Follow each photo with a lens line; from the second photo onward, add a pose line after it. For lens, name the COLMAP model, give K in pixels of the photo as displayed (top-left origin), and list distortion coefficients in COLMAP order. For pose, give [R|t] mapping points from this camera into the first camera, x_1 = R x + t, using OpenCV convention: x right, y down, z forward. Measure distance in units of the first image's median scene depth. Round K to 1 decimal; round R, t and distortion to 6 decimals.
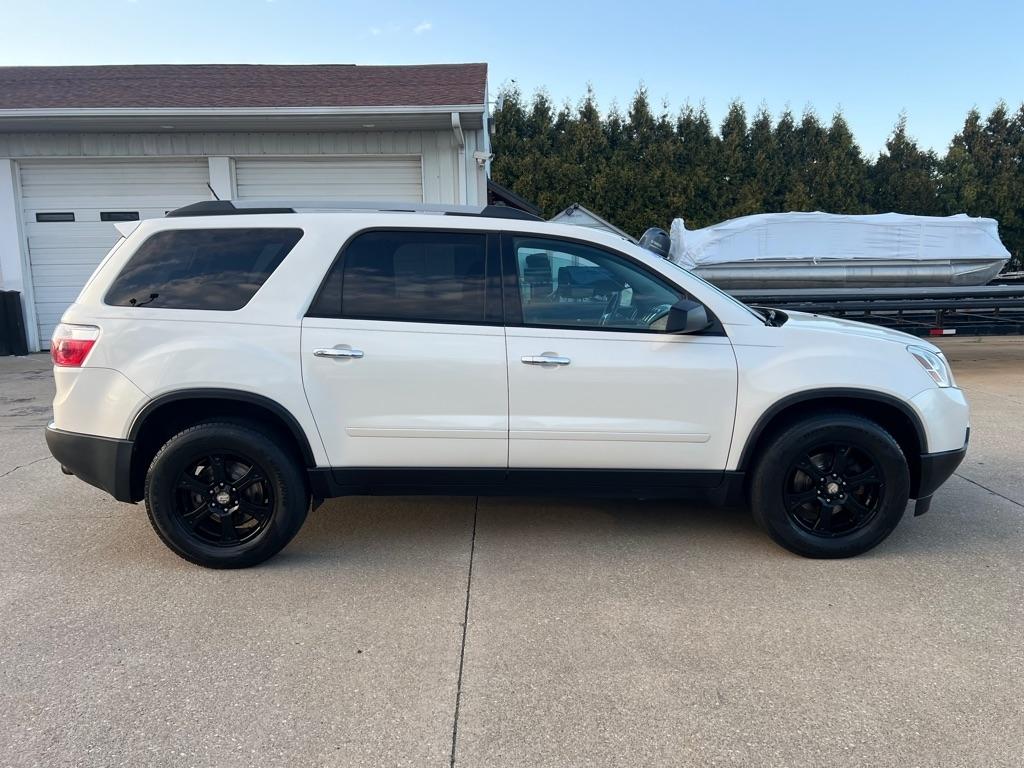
lens RADIAL K [[785.7, 0, 528.3], [0, 785.7, 350.7], [0, 0, 1]] dist [0.062589, -0.066923]
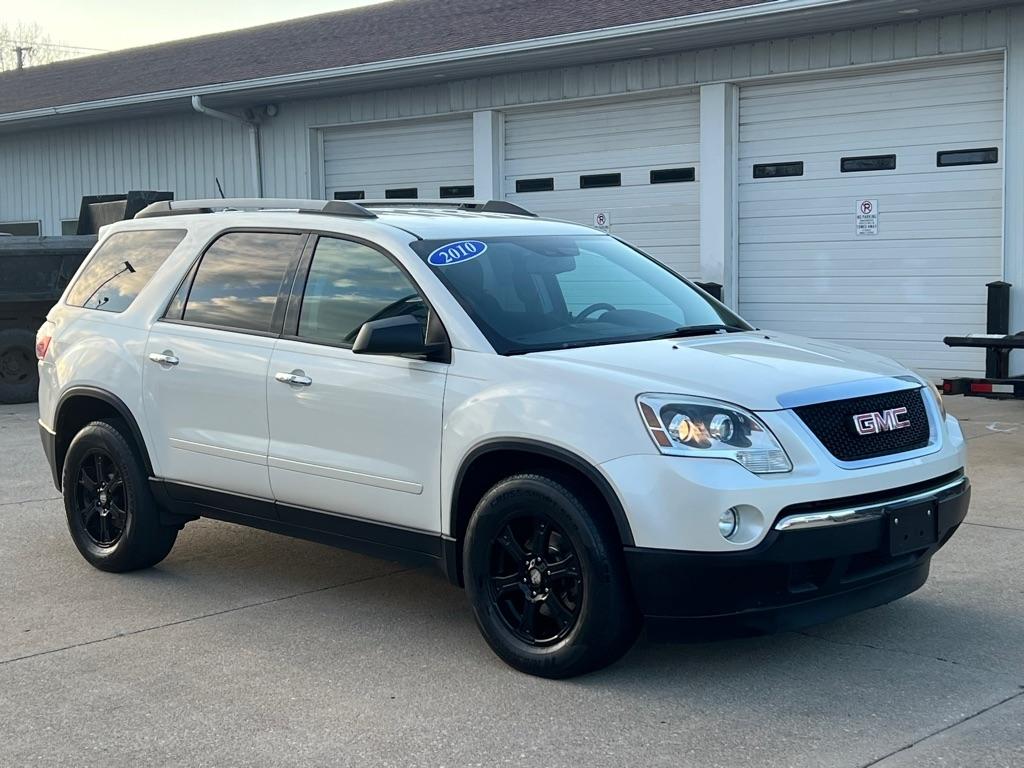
lens RADIAL K [[1560.8, 0, 512.0], [0, 1560.8, 384.0], [0, 0, 1]] dist [0.217444, -0.761456]
pose [[0.697054, 0.060571, -0.714455, 0.802823], [-0.070207, 0.997403, 0.016062, -0.015183], [0.713573, 0.038964, 0.699497, -0.020798]]
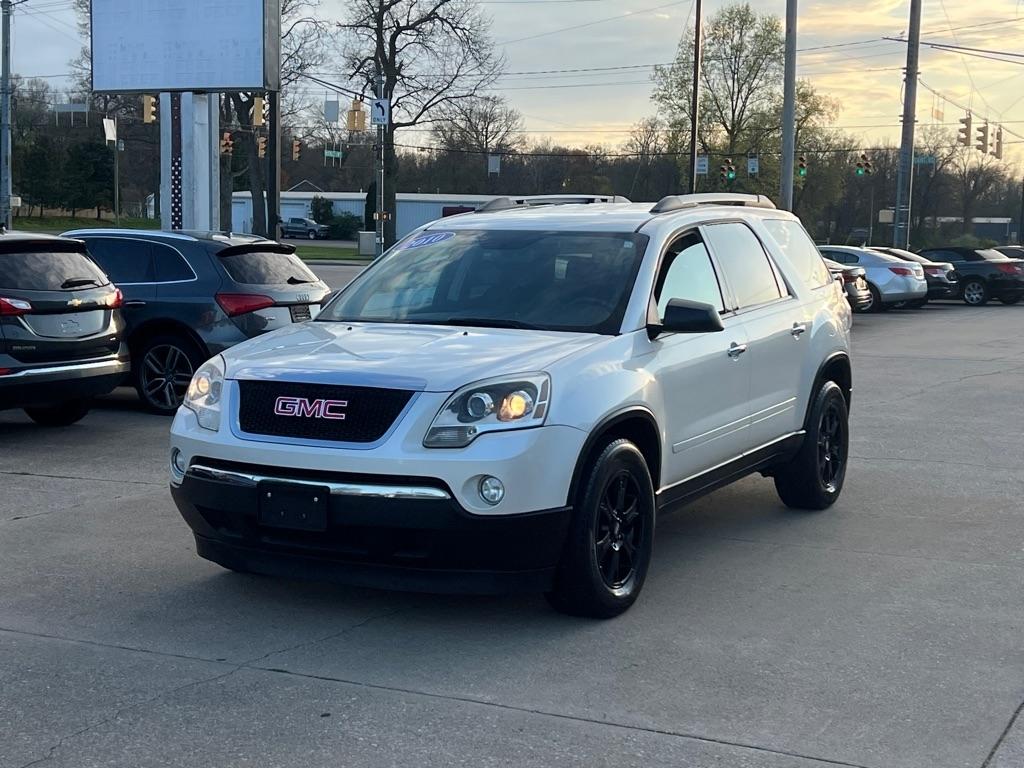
lens RADIAL K [[1560.8, 0, 512.0], [0, 1560.8, 384.0], [0, 0, 1]] dist [0.217444, -0.761456]
pose [[-0.479900, 0.094926, -0.872173, 1.072782], [-0.105930, 0.980586, 0.165012, -0.170712], [0.870905, 0.171579, -0.460528, 1.221460]]
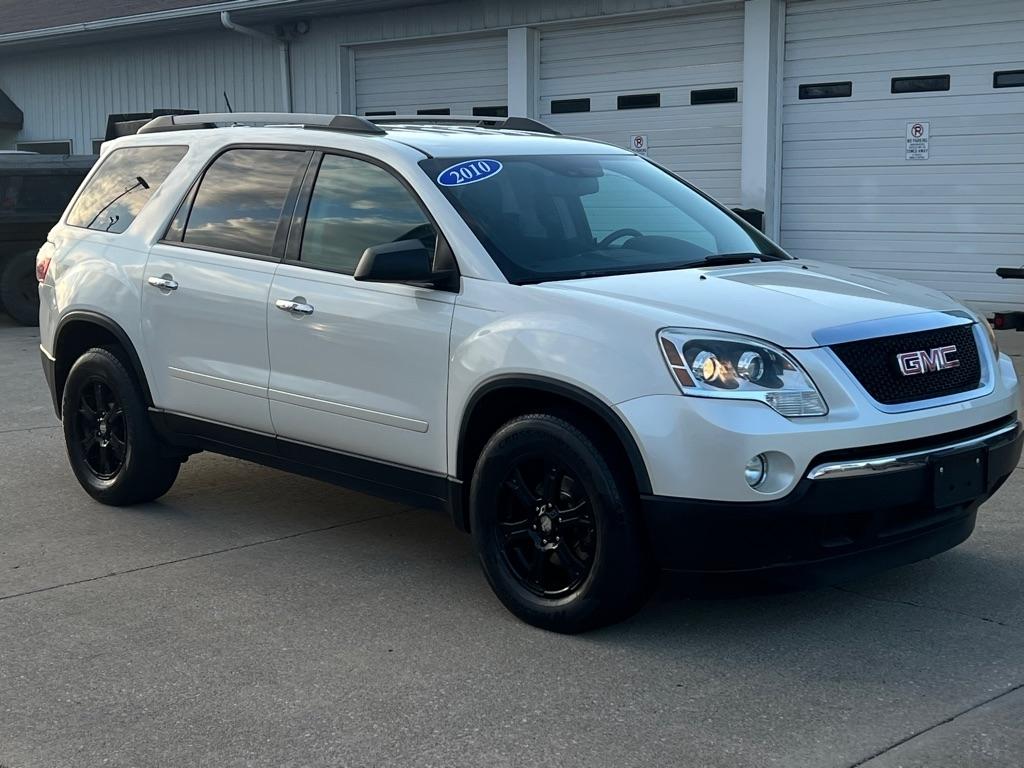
lens RADIAL K [[1564.1, 0, 493.8], [0, 1564.1, 383.9], [0, 0, 1]] dist [0.202404, -0.649839]
pose [[0.669173, 0.103042, -0.735928, 0.767264], [-0.081182, 0.994549, 0.065435, -0.017657], [0.738659, 0.015957, 0.673891, 0.033683]]
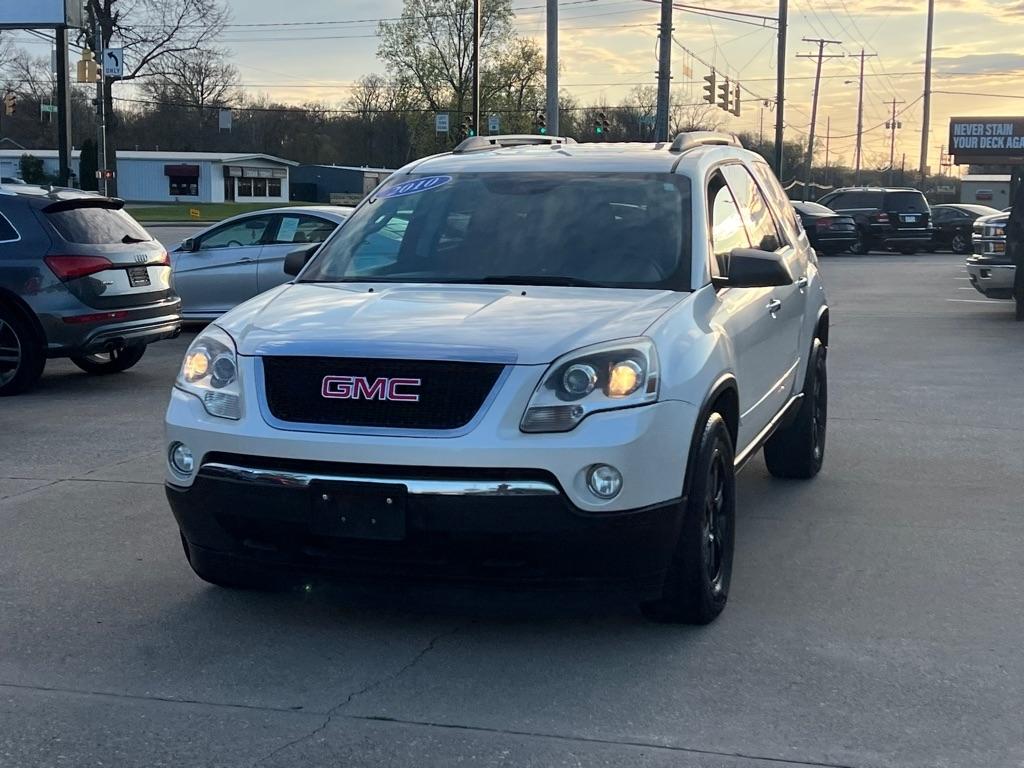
lens RADIAL K [[1560.8, 0, 512.0], [0, 1560.8, 384.0], [0, 0, 1]] dist [0.217444, -0.761456]
pose [[-0.312502, 0.128602, -0.941172, 1.012019], [-0.108970, 0.979399, 0.170008, -0.129937], [0.943646, 0.155687, -0.292050, 0.983618]]
